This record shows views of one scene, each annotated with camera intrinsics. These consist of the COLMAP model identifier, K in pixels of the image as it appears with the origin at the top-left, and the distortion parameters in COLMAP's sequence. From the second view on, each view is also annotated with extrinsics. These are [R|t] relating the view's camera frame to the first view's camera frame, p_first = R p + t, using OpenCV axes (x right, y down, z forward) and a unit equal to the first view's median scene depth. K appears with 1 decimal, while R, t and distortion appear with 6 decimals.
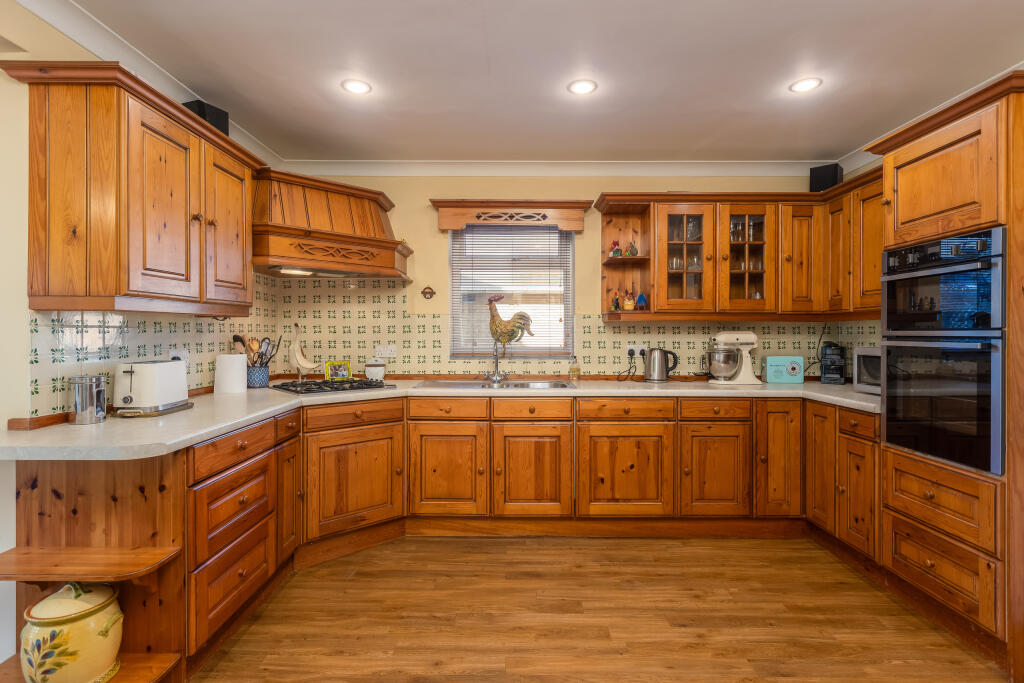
lens RADIAL K [[512.7, 0, 512.8], [0, 512.7, 336.7], [0, 0, 1]] dist [-0.002950, -0.000105]
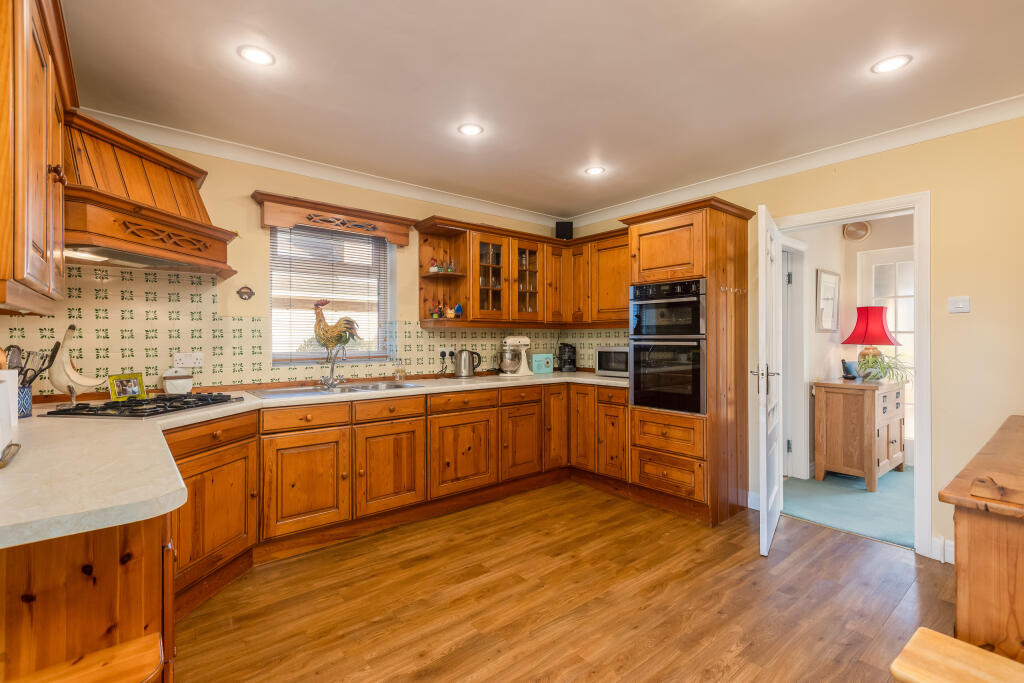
lens RADIAL K [[463.9, 0, 512.3], [0, 463.9, 337.1], [0, 0, 1]] dist [0.000720, -0.000532]
pose [[0.770808, -0.001863, 0.637065, -0.382099], [0.007638, 0.999951, -0.006317, 0.000002], [-0.637022, 0.009735, 0.770784, 0.093874]]
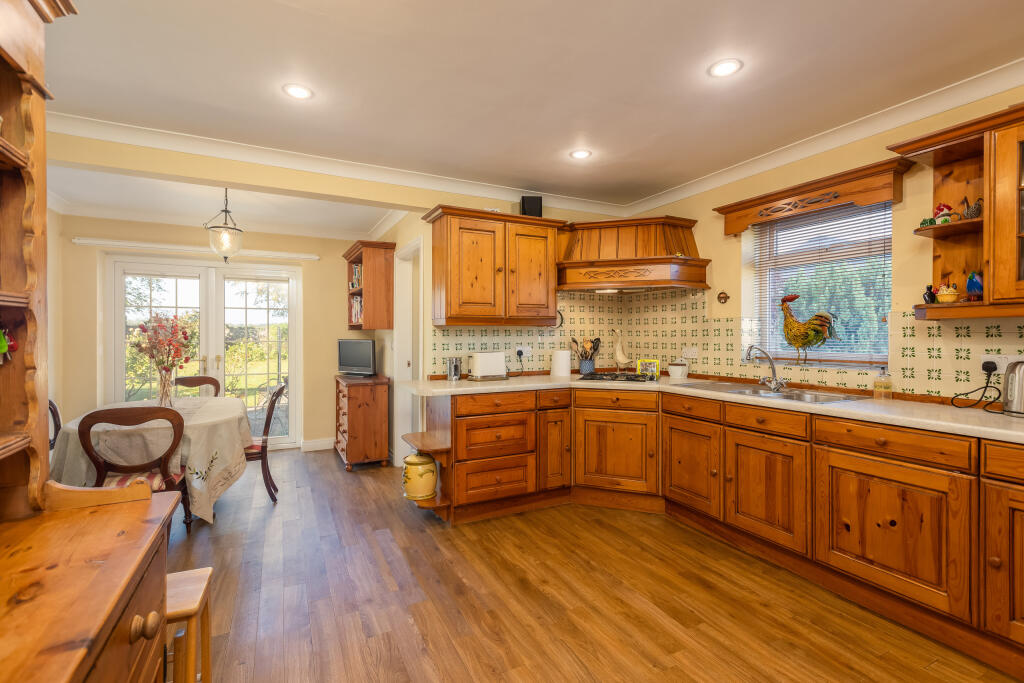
lens RADIAL K [[463.9, 0, 512.3], [0, 463.9, 337.1], [0, 0, 1]] dist [0.000720, -0.000532]
pose [[0.453844, 0.001309, -0.891080, 0.567441], [-0.007342, 0.999970, -0.002270, -0.000441], [0.891051, 0.007572, 0.453840, 0.230678]]
